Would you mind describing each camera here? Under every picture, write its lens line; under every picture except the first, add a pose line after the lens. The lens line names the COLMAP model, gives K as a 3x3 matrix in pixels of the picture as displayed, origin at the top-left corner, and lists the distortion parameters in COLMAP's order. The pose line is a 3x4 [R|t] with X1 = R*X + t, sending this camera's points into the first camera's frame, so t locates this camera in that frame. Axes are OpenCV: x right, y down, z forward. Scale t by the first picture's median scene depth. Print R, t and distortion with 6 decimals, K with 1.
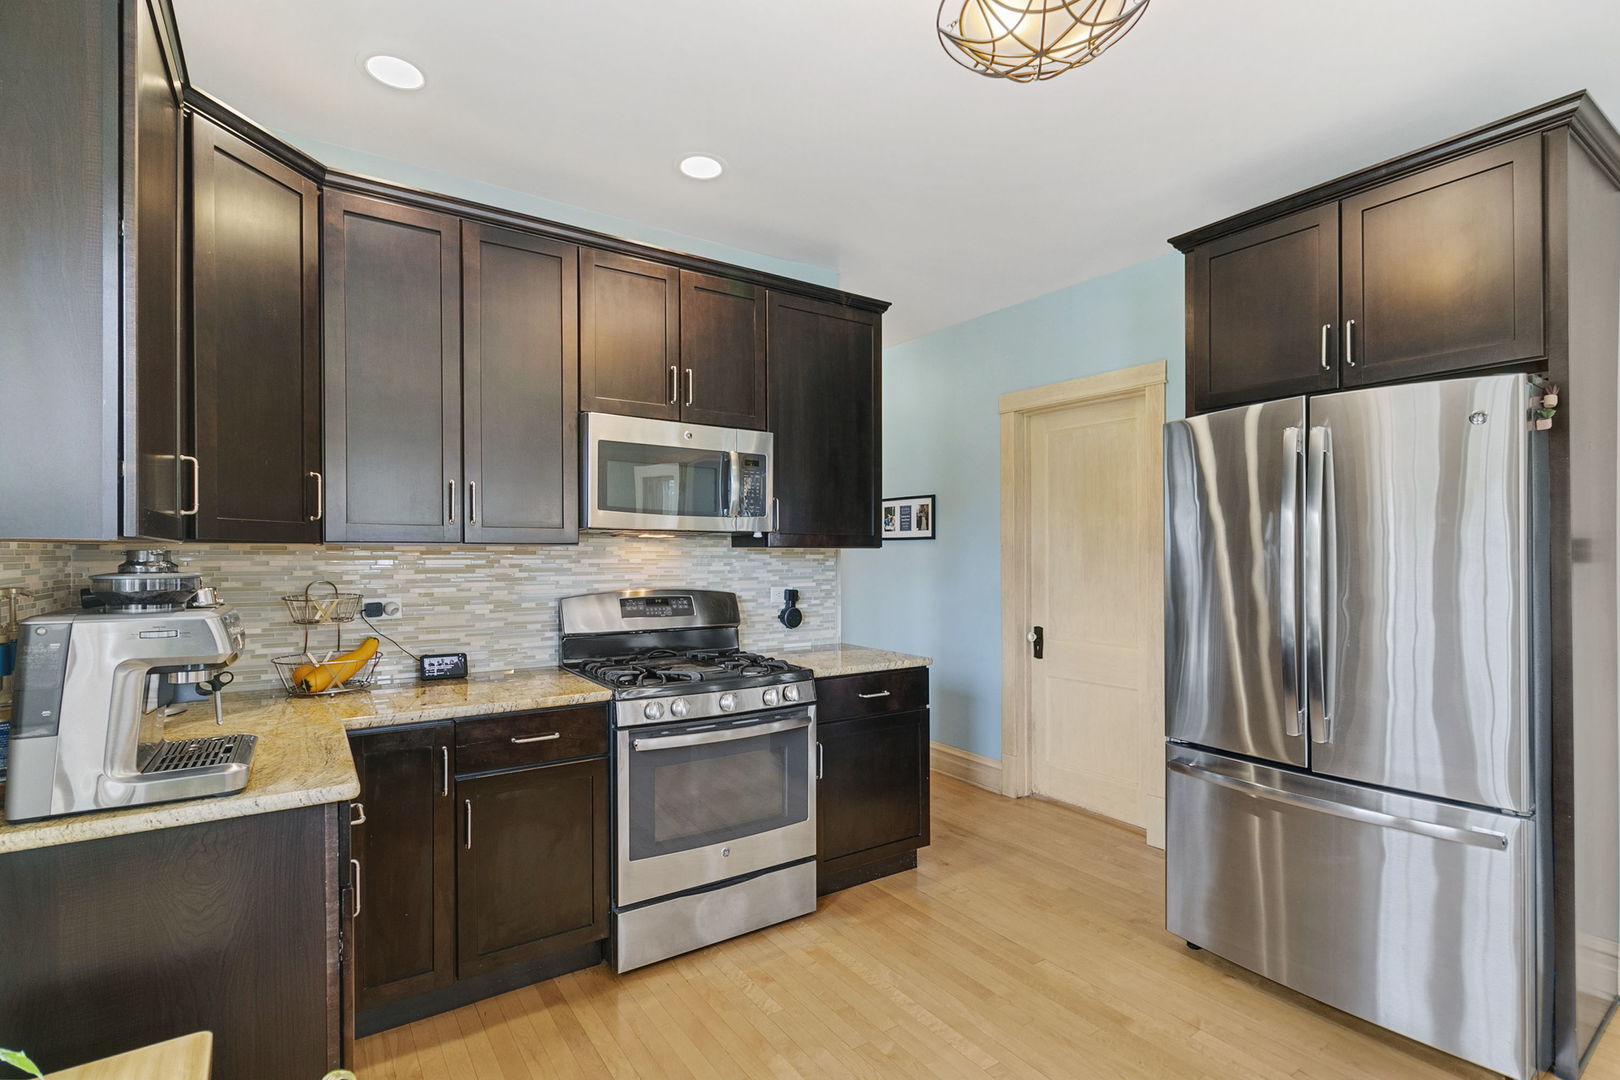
lens RADIAL K [[757.4, 0, 805.9], [0, 757.4, 552.1], [0, 0, 1]] dist [0.000762, -0.000231]
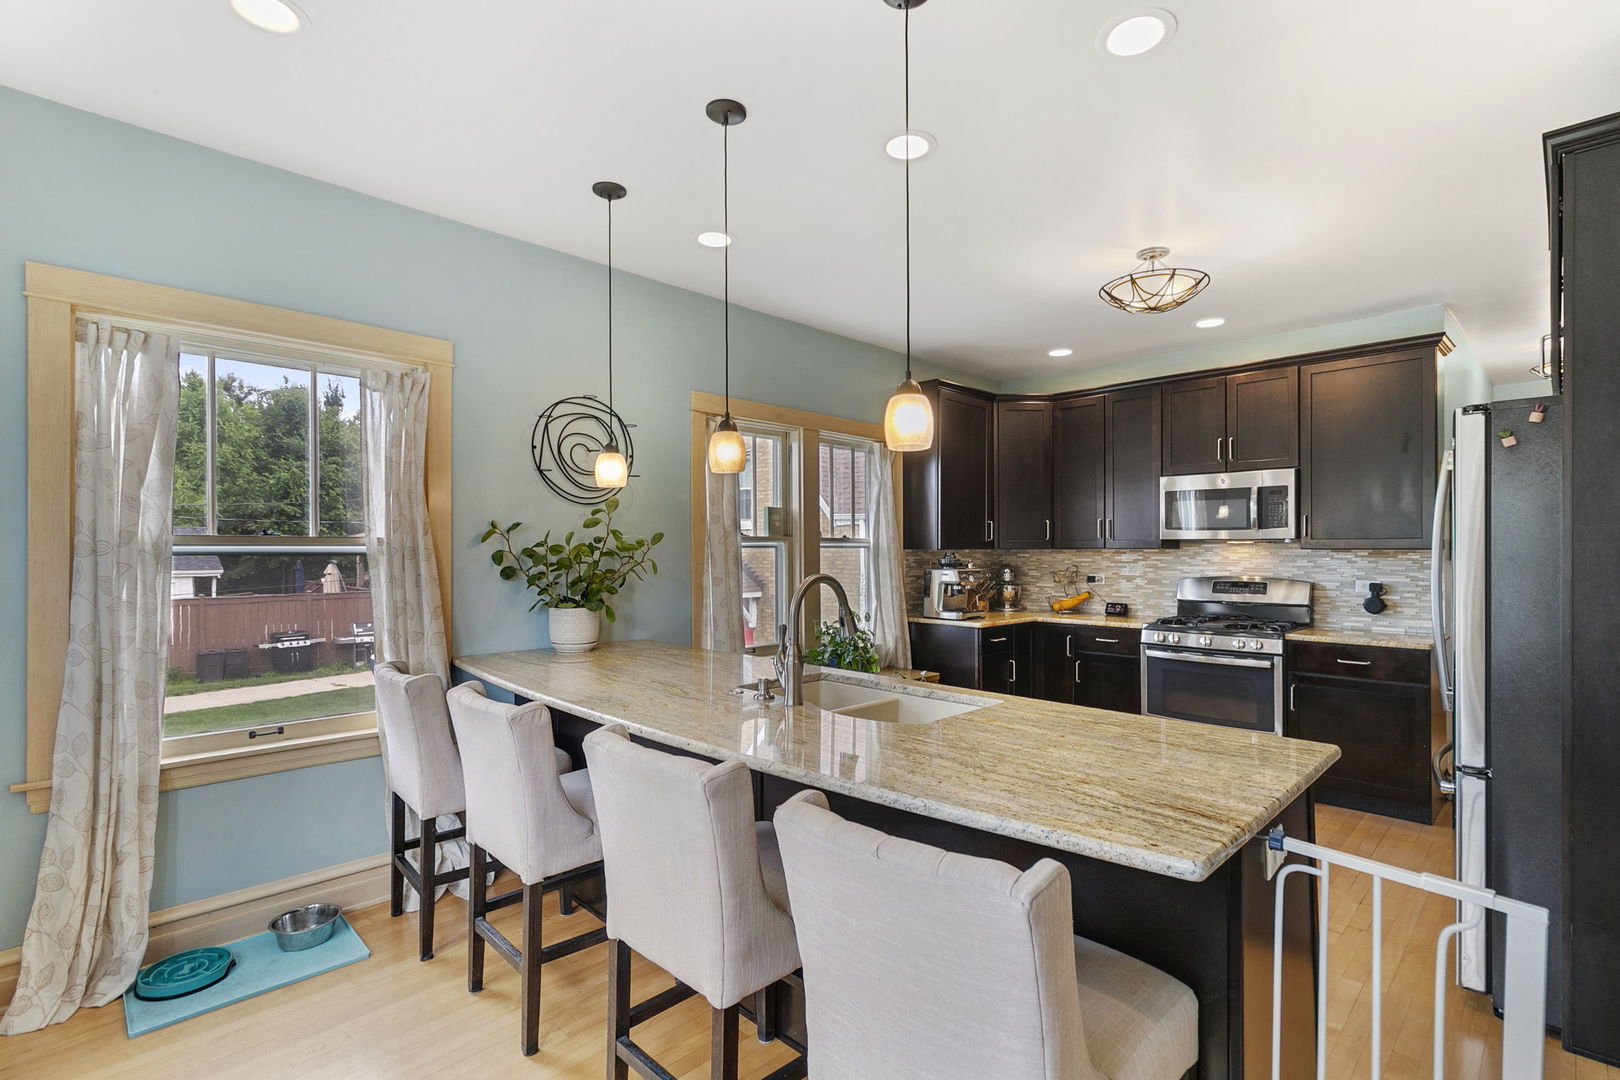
lens RADIAL K [[757.4, 0, 803.9], [0, 757.4, 541.8], [0, 0, 1]] dist [0.000762, -0.000231]
pose [[0.170983, -0.013296, -0.985184, 1.305643], [-0.000157, 0.999909, -0.013522, -0.000821], [0.985274, 0.002467, 0.170966, -0.162231]]
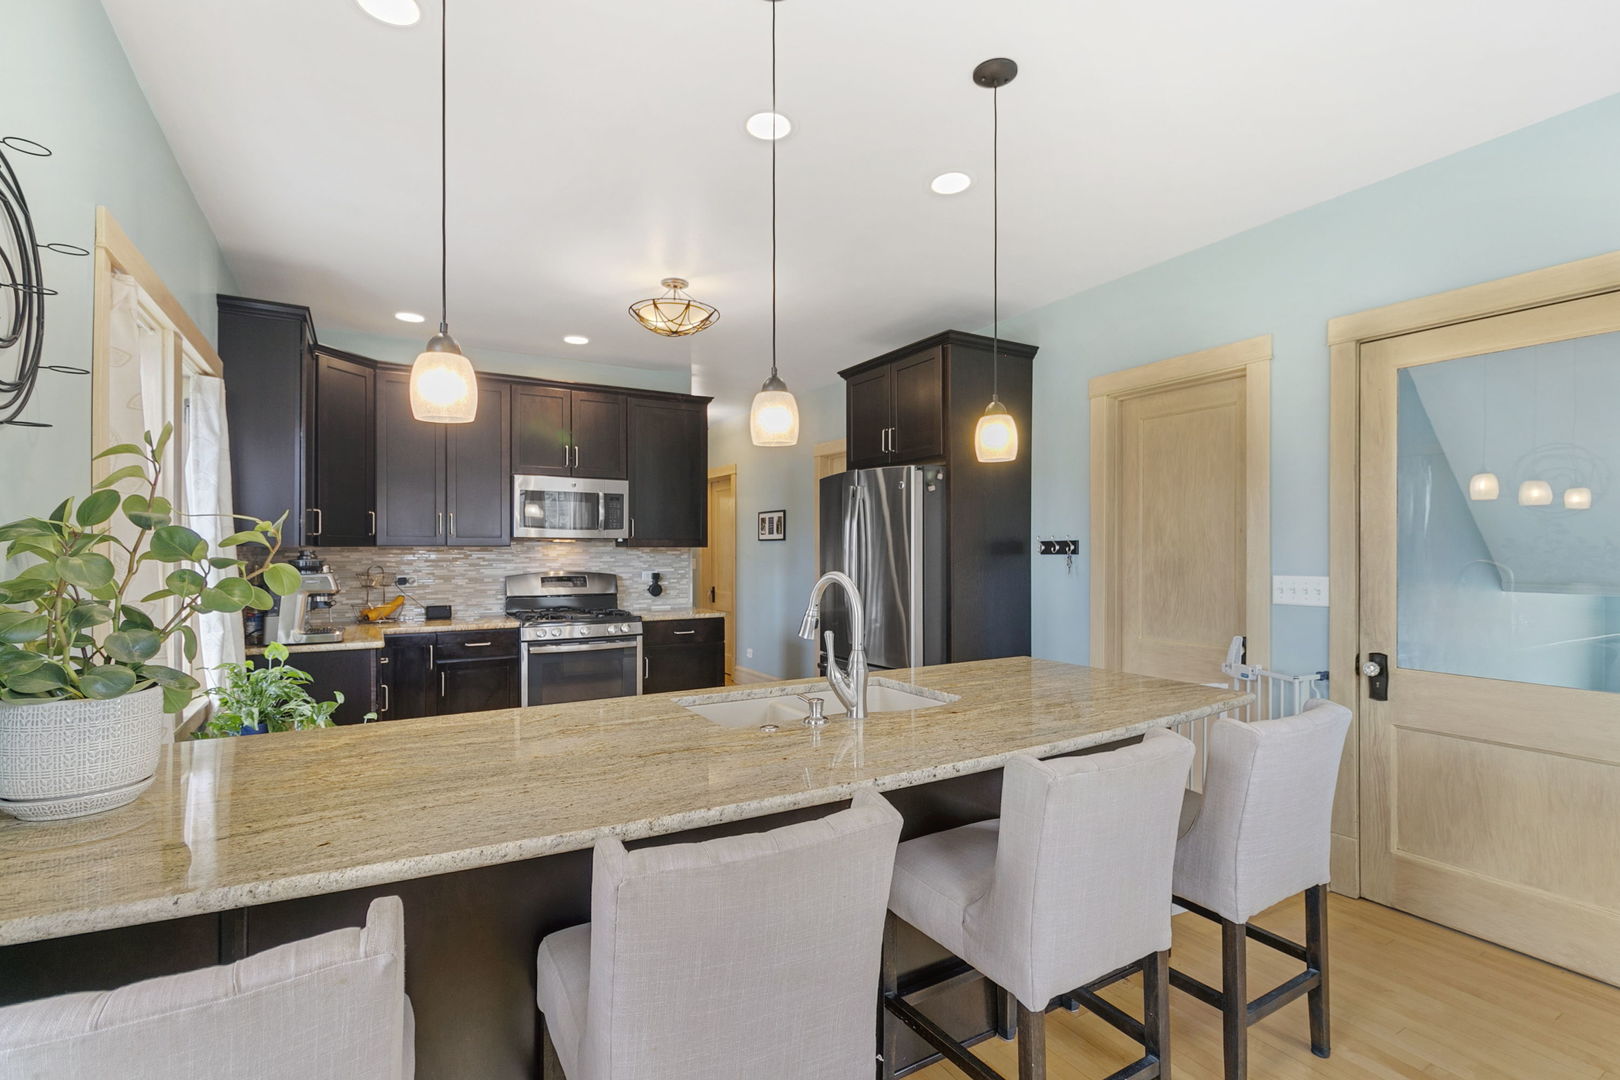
lens RADIAL K [[757.4, 0, 808.9], [0, 757.4, 540.0], [0, 0, 1]] dist [0.000762, -0.000231]
pose [[0.997647, -0.004095, -0.068433, 0.528415], [0.003300, 0.999926, -0.011729, -0.001018], [0.068476, 0.011476, 0.997587, -0.755516]]
